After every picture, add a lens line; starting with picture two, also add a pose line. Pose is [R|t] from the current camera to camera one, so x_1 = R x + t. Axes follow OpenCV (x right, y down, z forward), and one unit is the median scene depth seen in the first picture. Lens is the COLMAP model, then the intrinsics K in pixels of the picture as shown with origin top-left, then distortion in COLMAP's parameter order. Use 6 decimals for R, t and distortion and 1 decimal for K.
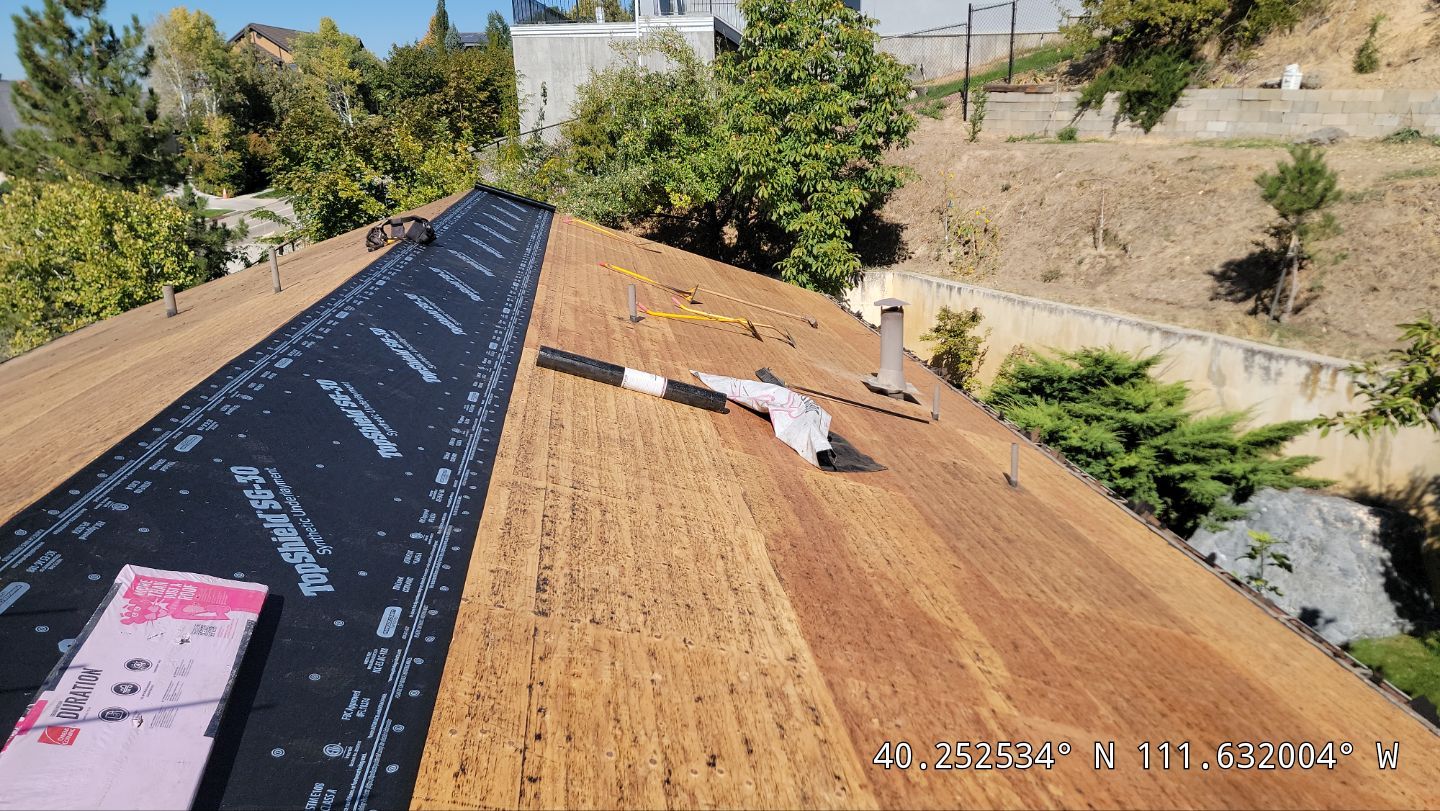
lens RADIAL K [[1005.1, 0, 753.1], [0, 1005.1, 403.9], [0, 0, 1]] dist [0.080570, -0.073943]
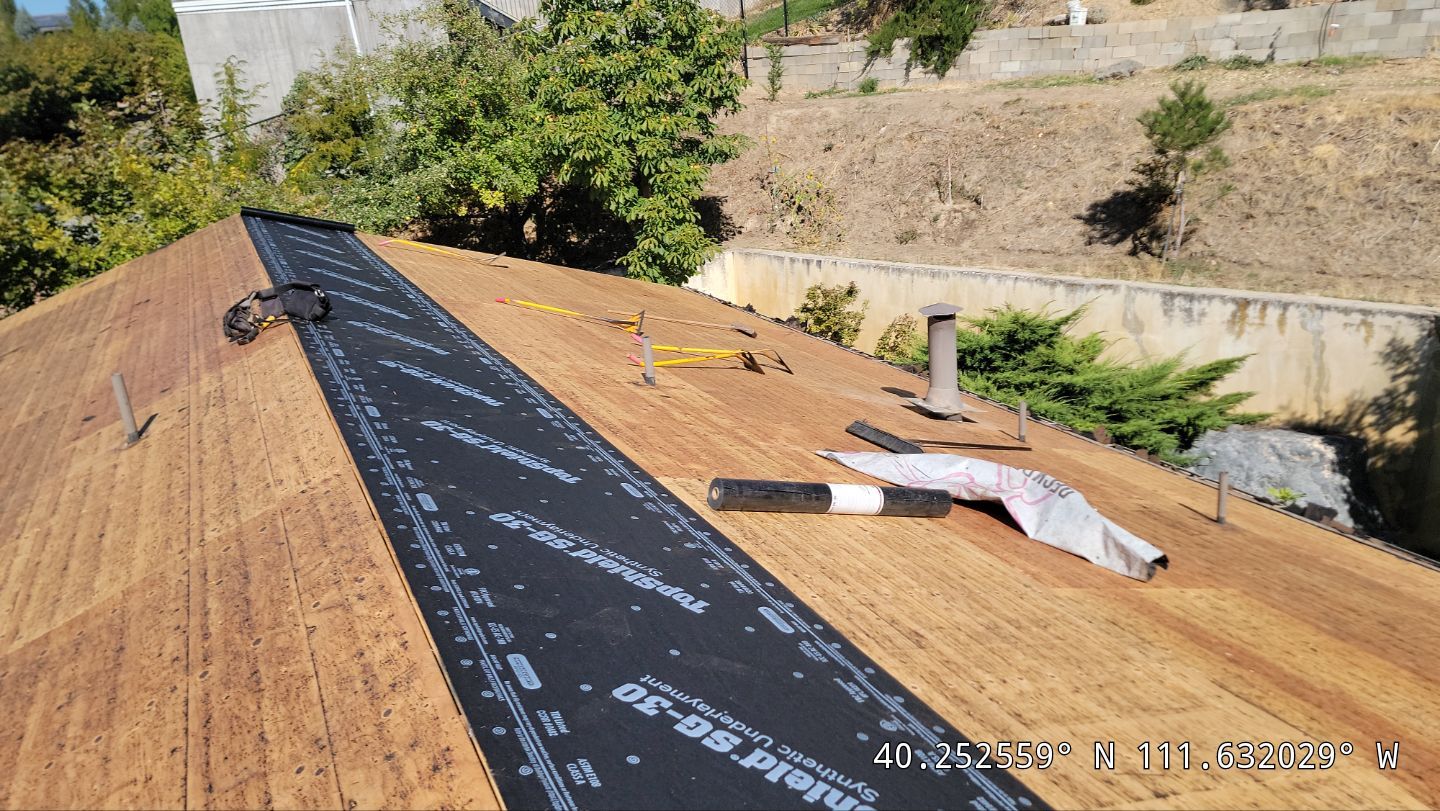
lens RADIAL K [[1005.1, 0, 751.1], [0, 1005.1, 385.3], [0, 0, 1]] dist [0.080570, -0.073943]
pose [[0.945475, -0.160776, 0.283246, -0.138707], [0.155111, 0.986984, 0.042471, -0.053782], [-0.286388, 0.003779, 0.958106, 0.142874]]
